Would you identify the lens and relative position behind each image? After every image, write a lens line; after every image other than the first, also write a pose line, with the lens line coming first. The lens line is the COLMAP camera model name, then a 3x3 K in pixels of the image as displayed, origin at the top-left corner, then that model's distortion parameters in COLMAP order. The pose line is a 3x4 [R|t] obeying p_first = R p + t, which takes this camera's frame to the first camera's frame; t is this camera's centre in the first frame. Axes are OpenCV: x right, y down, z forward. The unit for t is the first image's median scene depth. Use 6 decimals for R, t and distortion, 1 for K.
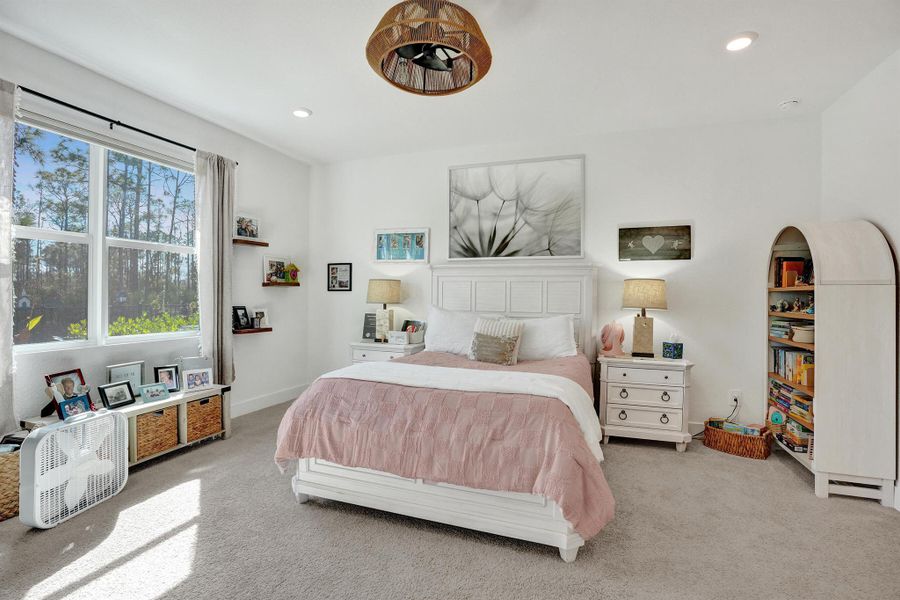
lens RADIAL K [[421.4, 0, 450.7], [0, 421.4, 308.2], [0, 0, 1]] dist [-0.043720, 0.000514]
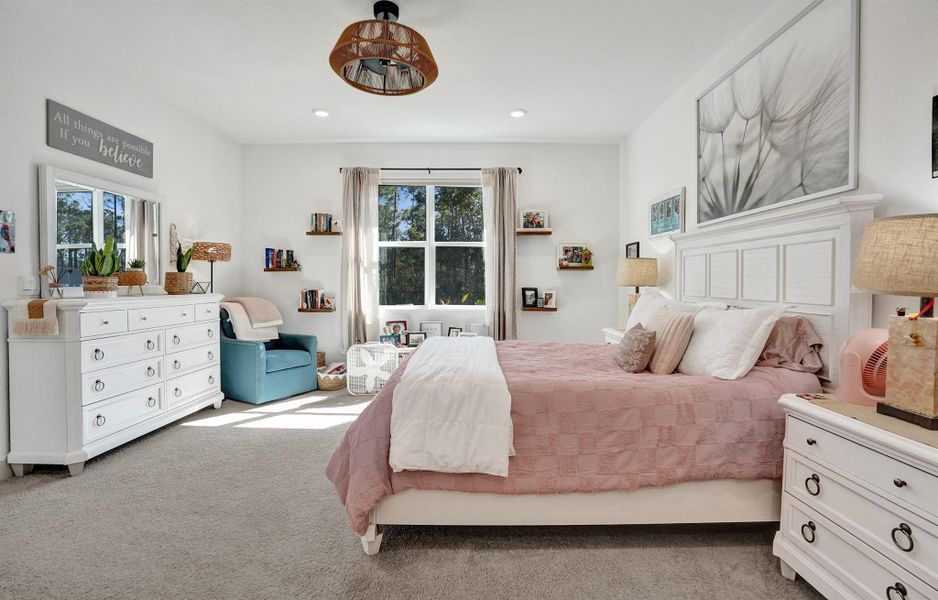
lens RADIAL K [[444.1, 0, 468.6], [0, 444.1, 287.2], [0, 0, 1]] dist [-0.000550, 0.000298]
pose [[0.337426, 0.005281, -0.941337, 0.607922], [-0.035058, 0.999361, -0.006960, 0.008381], [0.940699, 0.035350, 0.337395, 0.406638]]
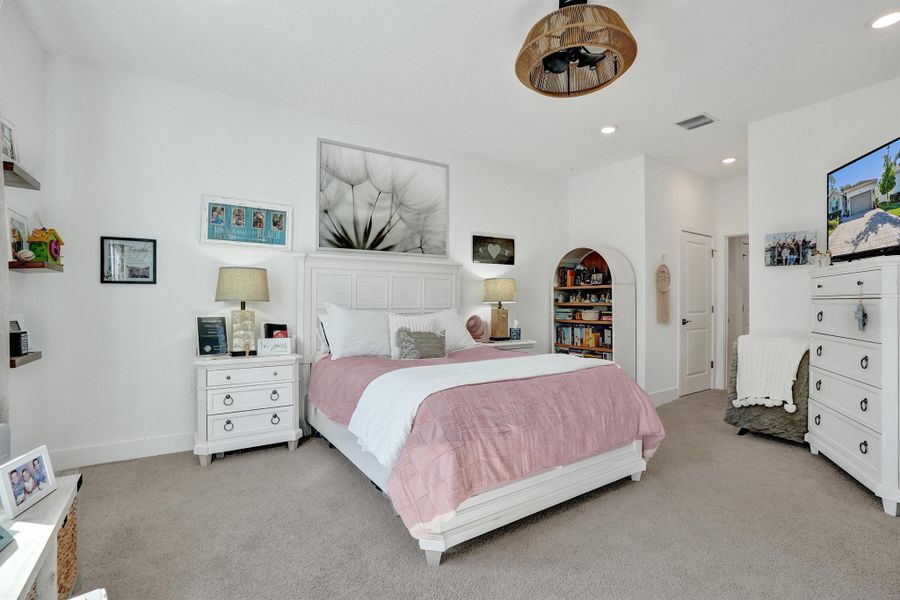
lens RADIAL K [[421.4, 0, 450.7], [0, 421.4, 308.2], [0, 0, 1]] dist [-0.043720, 0.000514]
pose [[0.599313, -0.020348, 0.800256, -0.544391], [0.031075, 0.999515, 0.002142, 0.009875], [-0.799911, 0.023585, 0.599655, 0.312759]]
